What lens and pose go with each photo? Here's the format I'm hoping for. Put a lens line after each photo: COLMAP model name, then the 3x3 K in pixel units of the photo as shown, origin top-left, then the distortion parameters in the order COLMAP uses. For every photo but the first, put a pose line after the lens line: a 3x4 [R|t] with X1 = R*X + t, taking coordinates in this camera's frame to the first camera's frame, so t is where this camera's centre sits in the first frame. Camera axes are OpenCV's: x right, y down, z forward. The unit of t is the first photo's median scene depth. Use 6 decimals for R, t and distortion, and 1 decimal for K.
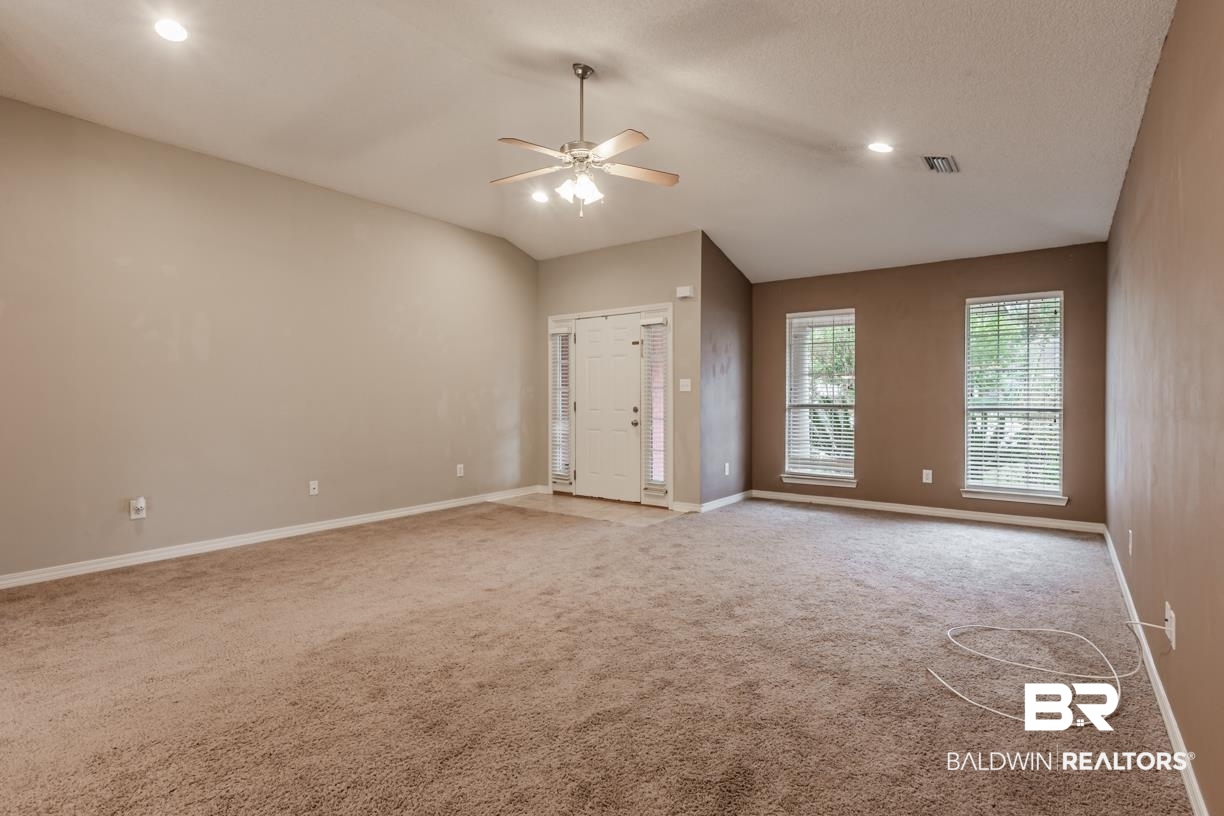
lens RADIAL K [[594.7, 0, 610.7], [0, 594.7, 397.2], [0, 0, 1]] dist [-0.004017, 0.001250]
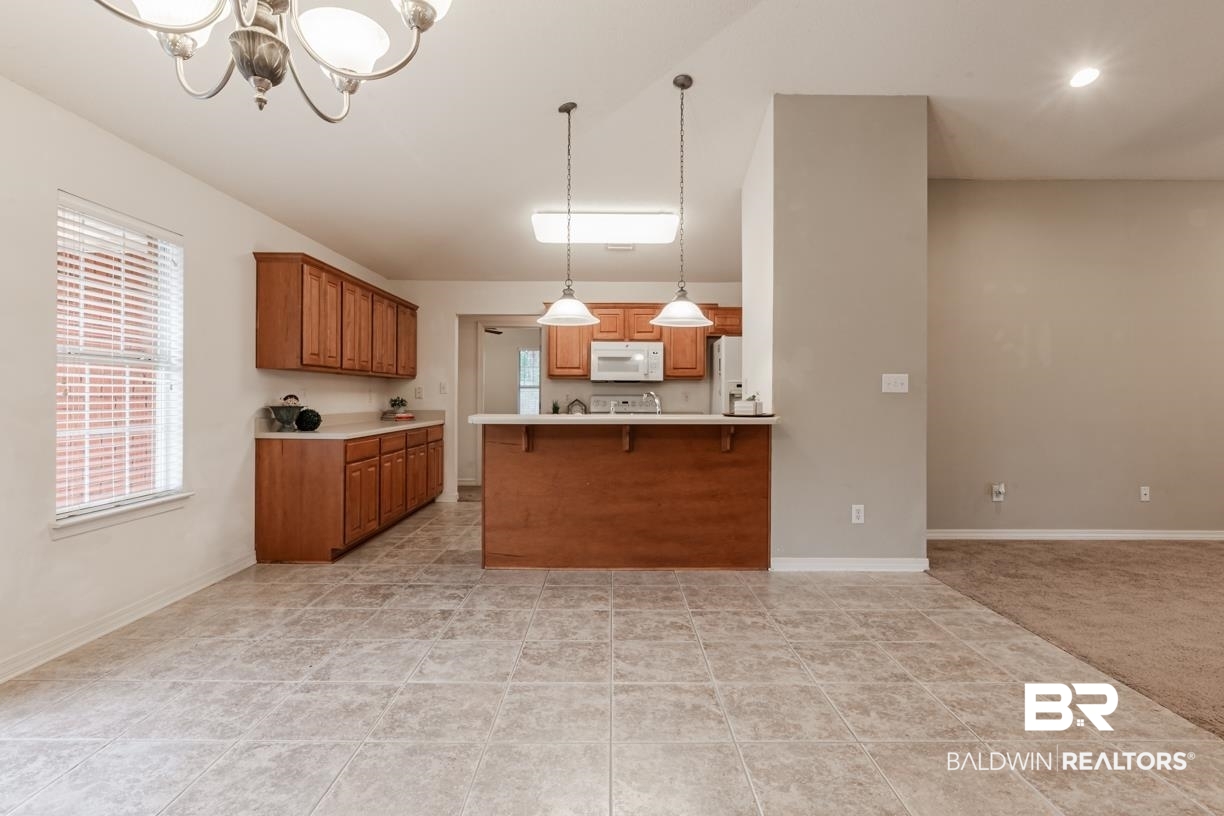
lens RADIAL K [[594.7, 0, 617.3], [0, 594.7, 395.5], [0, 0, 1]] dist [-0.004017, 0.001250]
pose [[0.605378, 0.000062, -0.795938, -0.206865], [-0.005160, 0.999979, -0.003847, 0.000440], [0.795922, 0.006436, 0.605366, -0.221378]]
